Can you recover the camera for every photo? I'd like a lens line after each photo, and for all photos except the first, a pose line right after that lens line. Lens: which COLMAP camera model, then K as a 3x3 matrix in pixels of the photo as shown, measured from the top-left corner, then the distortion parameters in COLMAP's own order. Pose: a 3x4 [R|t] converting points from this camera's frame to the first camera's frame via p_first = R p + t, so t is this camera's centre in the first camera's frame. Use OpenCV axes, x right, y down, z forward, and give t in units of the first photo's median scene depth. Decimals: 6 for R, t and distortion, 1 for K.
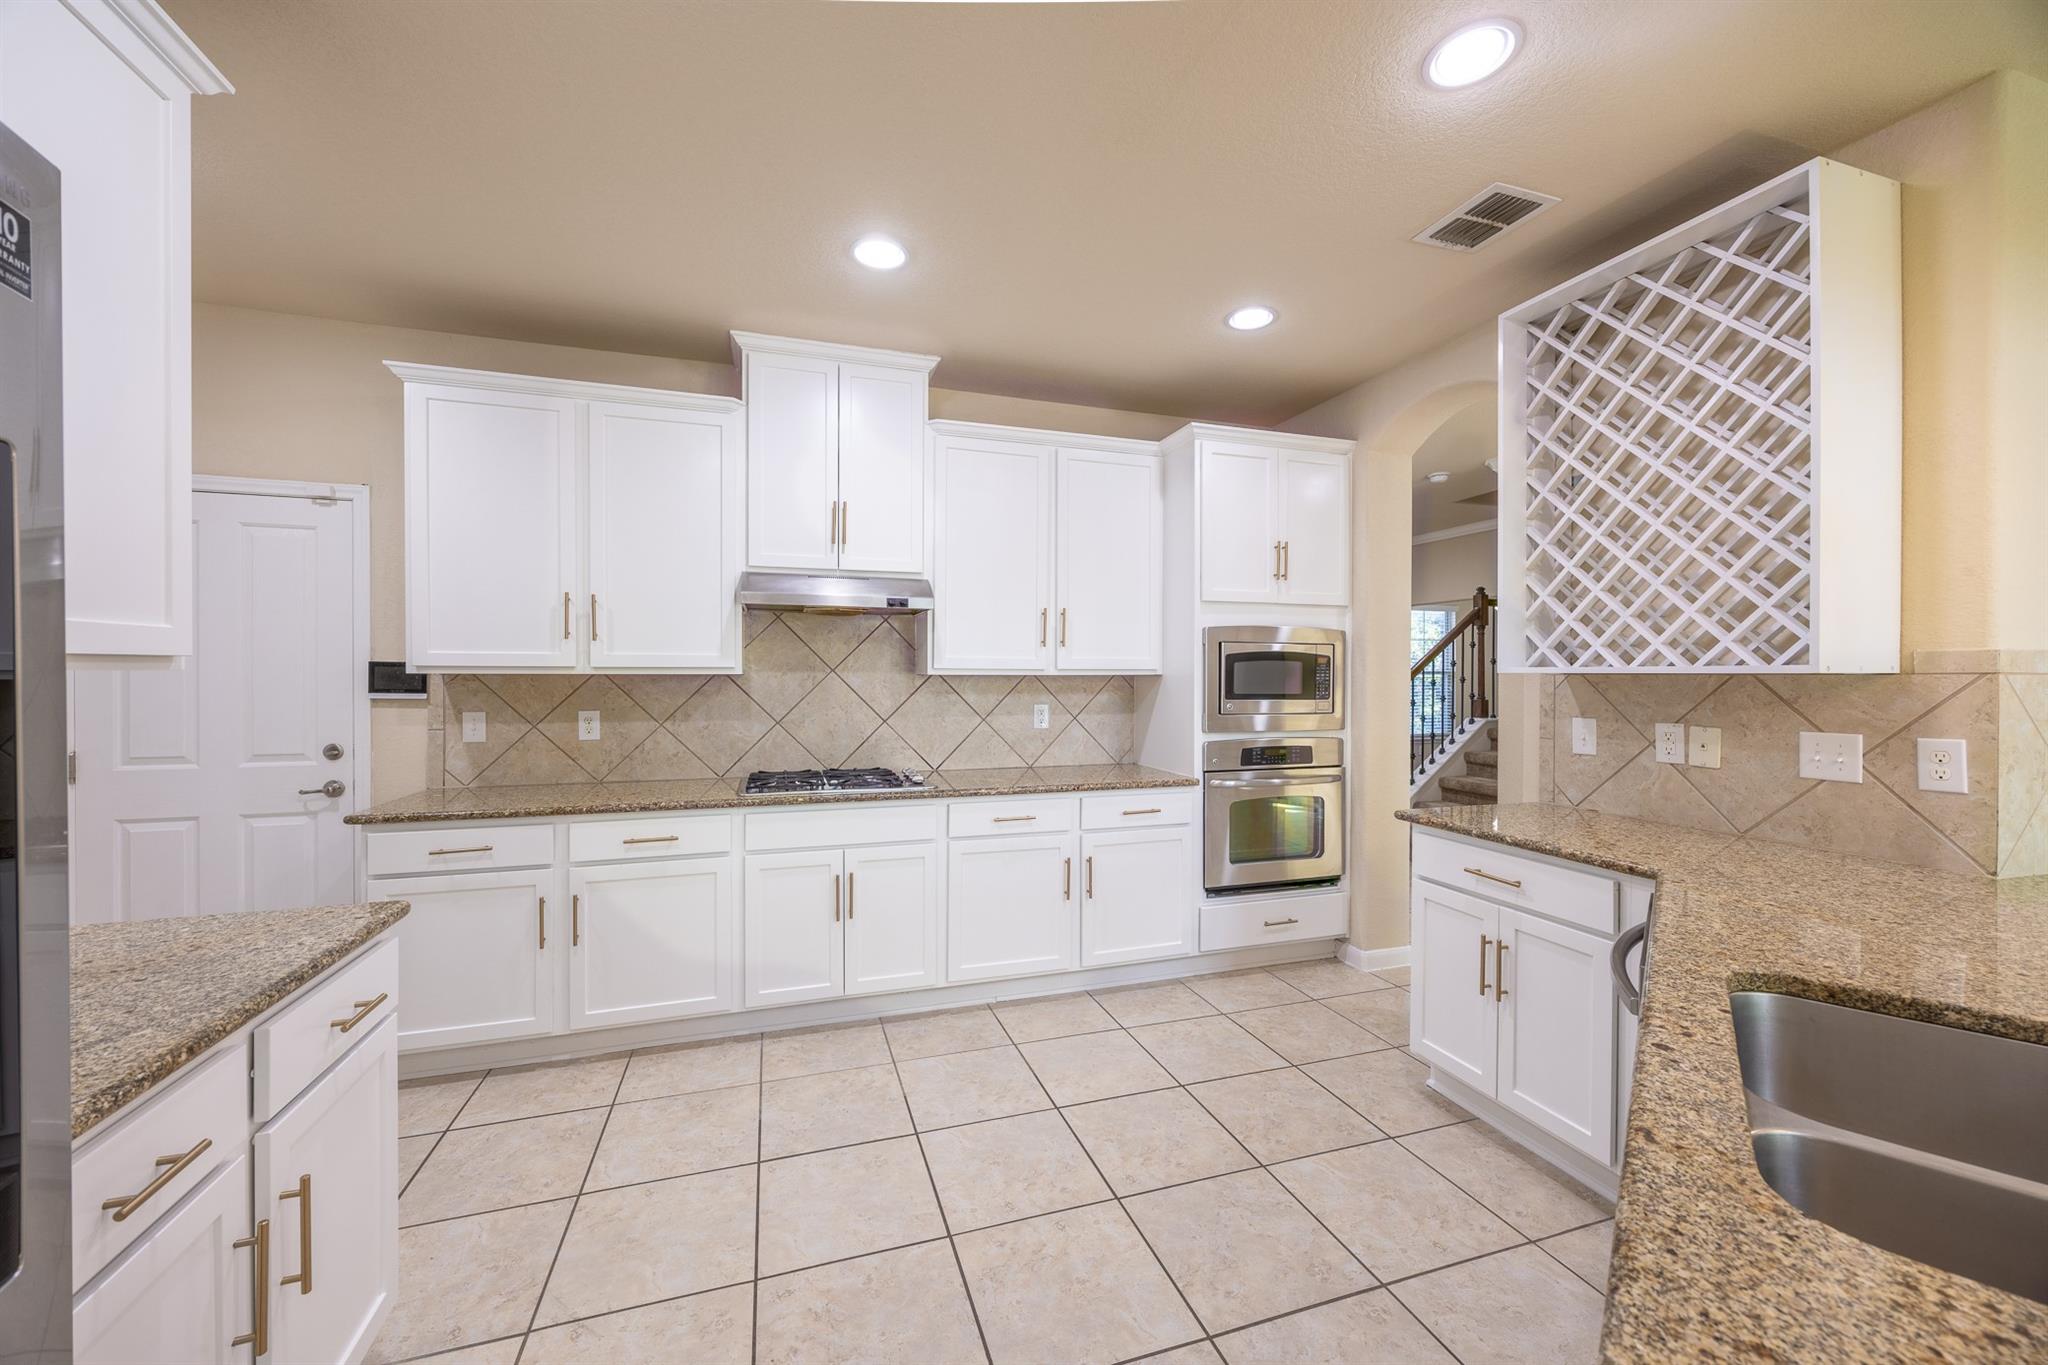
lens RADIAL K [[772.8, 0, 1017.6], [0, 772.8, 677.6], [0, 0, 1]] dist [0.000517, 0.000037]
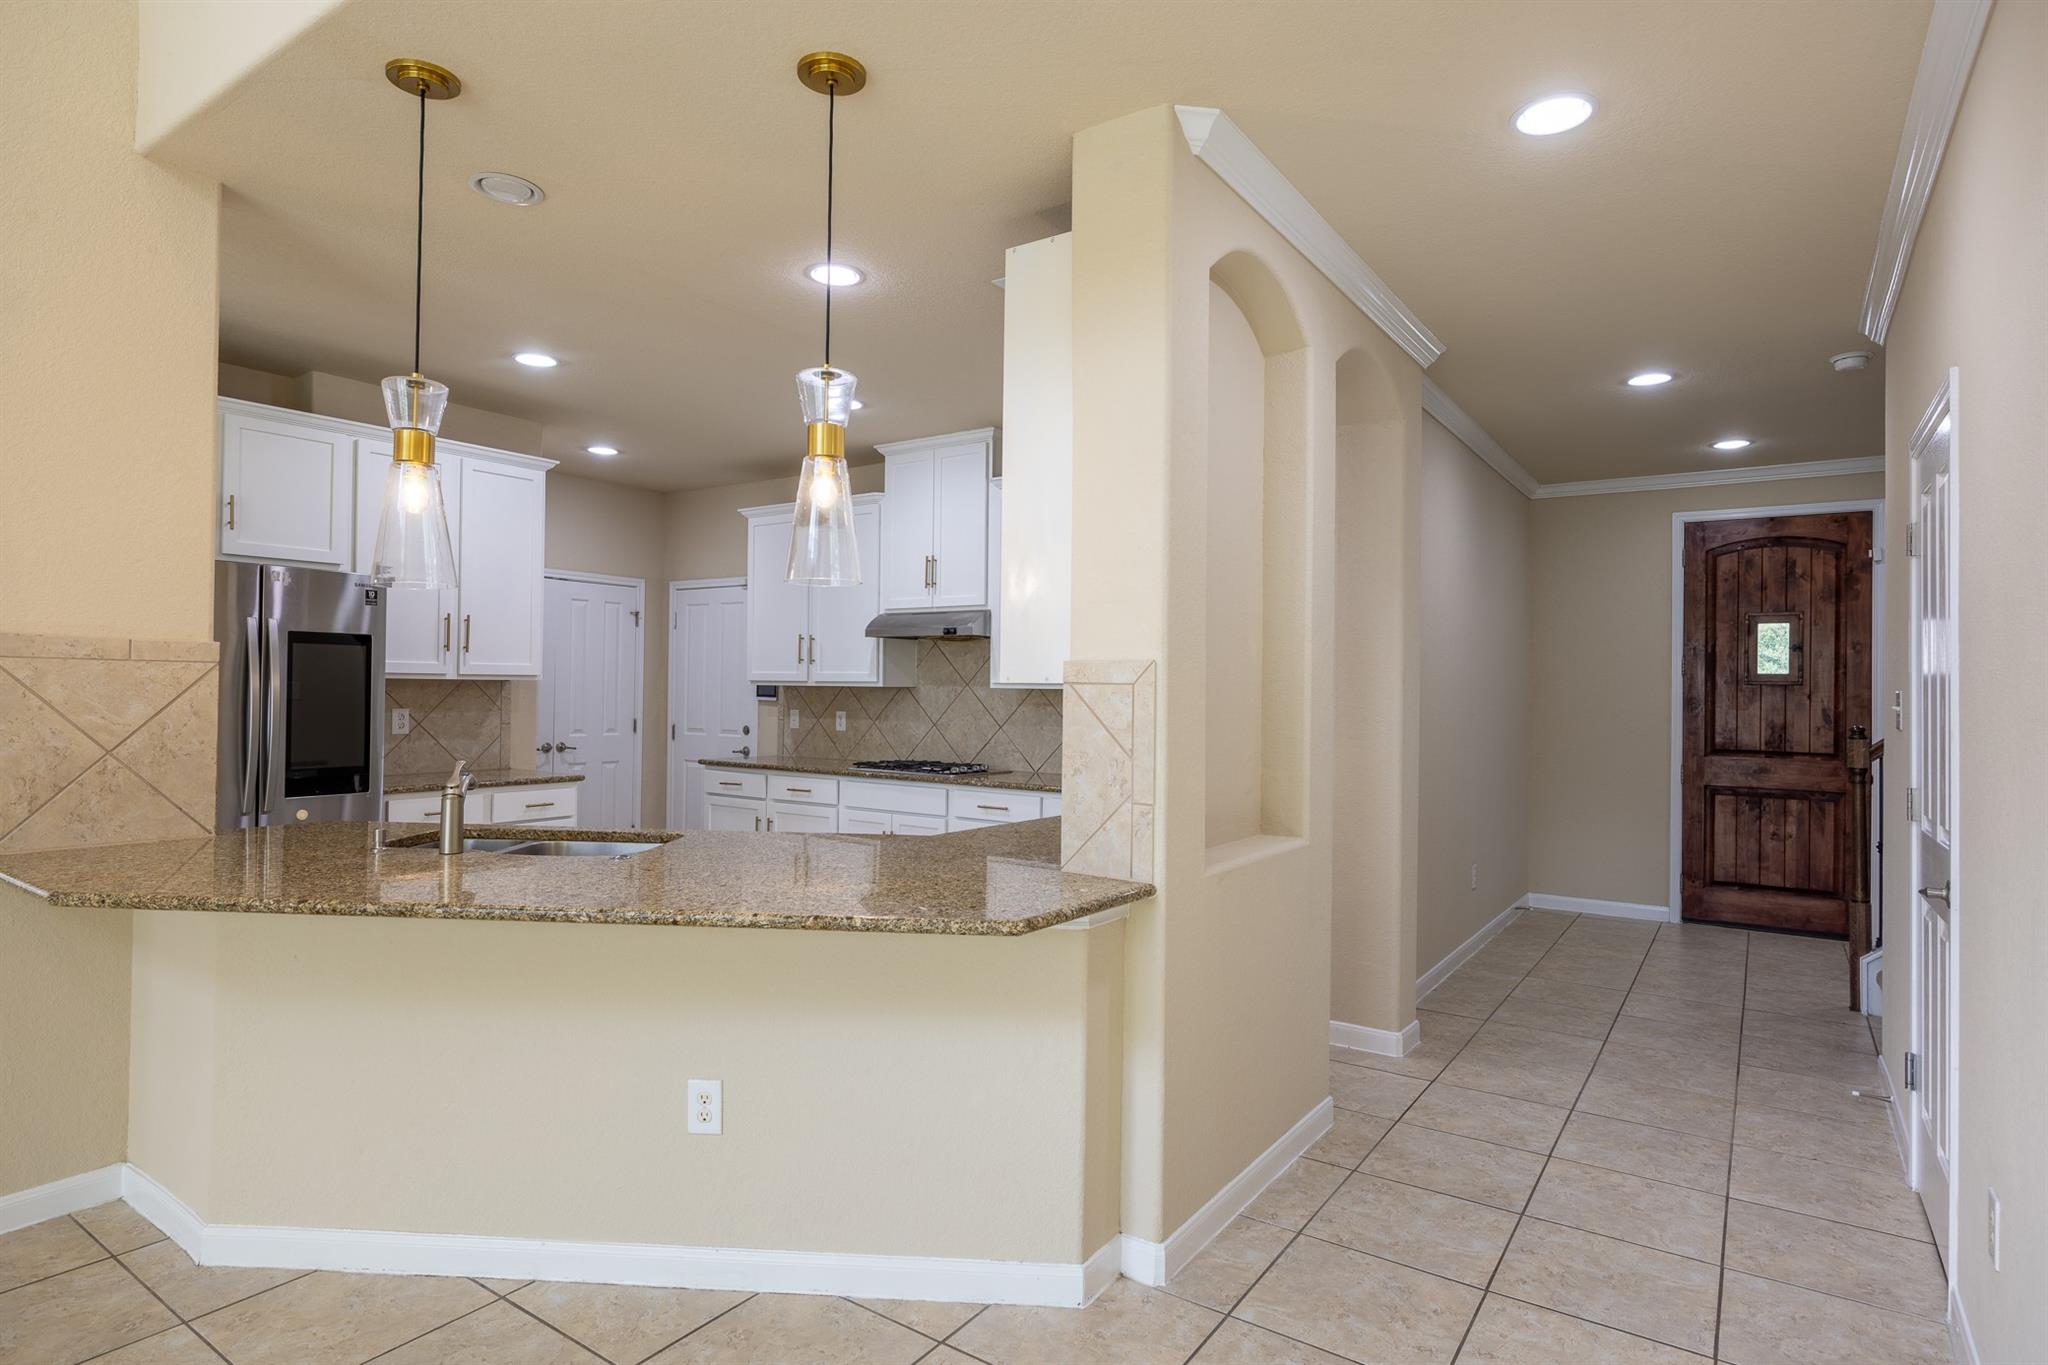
lens RADIAL K [[1081.4, 0, 1013.7], [0, 1081.4, 678.2], [0, 0, 1]] dist [0.004128, -0.000097]
pose [[0.601922, -0.002766, -0.798550, 1.395435], [-0.015504, 0.999765, -0.015150, 0.006754], [0.798404, 0.021500, 0.601738, 0.013058]]
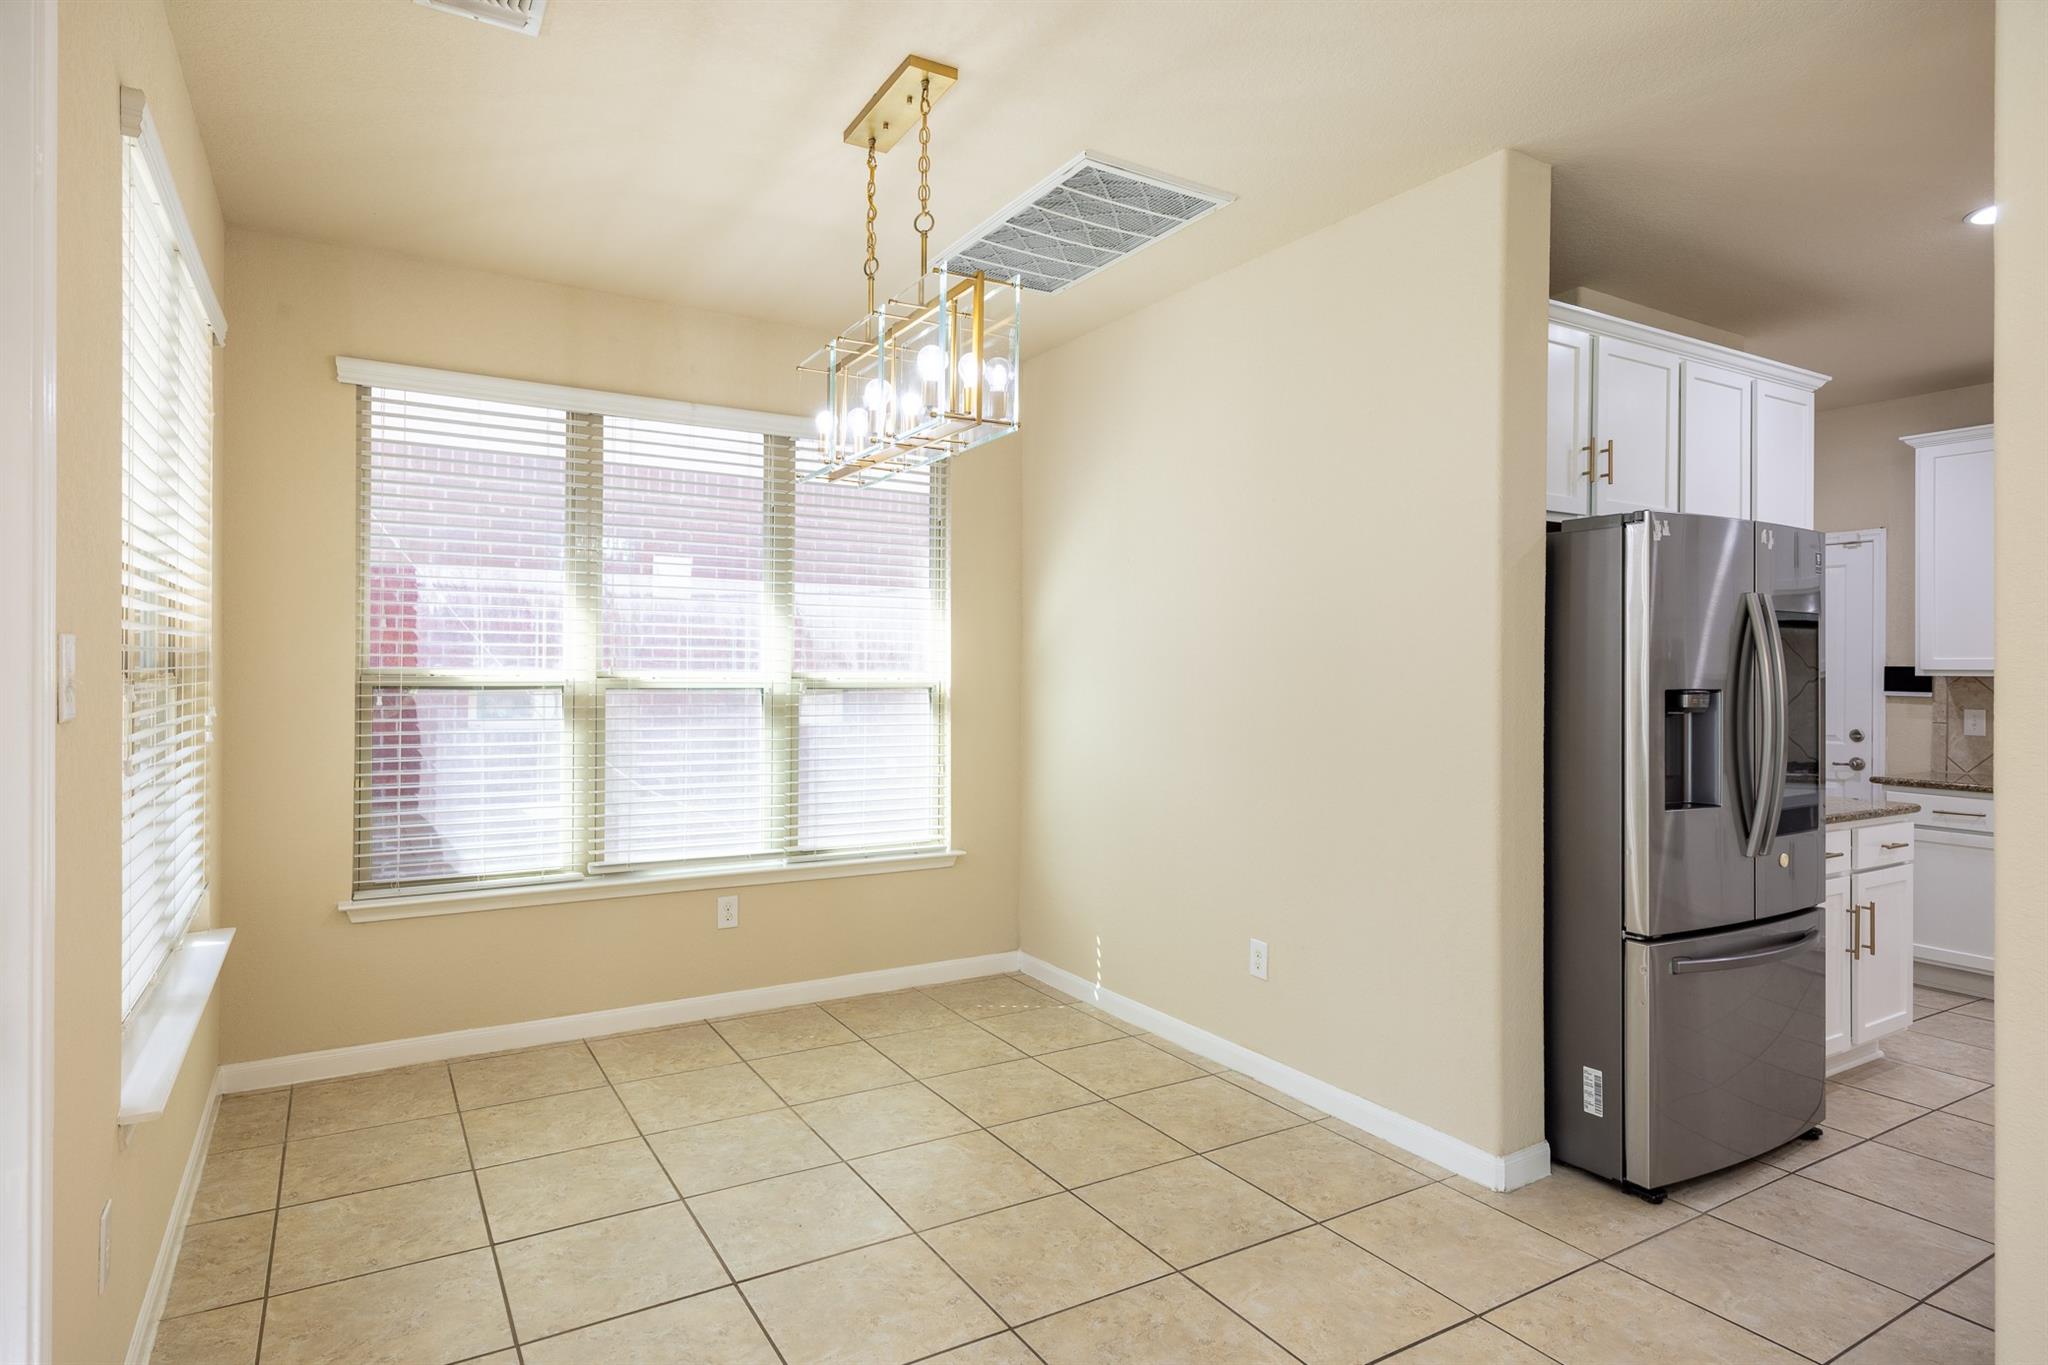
lens RADIAL K [[1081.4, 0, 1013.7], [0, 1081.4, 678.2], [0, 0, 1]] dist [0.004128, -0.000097]
pose [[0.213840, 0.002846, -0.976865, 0.591555], [-0.009021, 0.999959, 0.000938, 0.009623], [0.976827, 0.008612, 0.213857, -0.773644]]
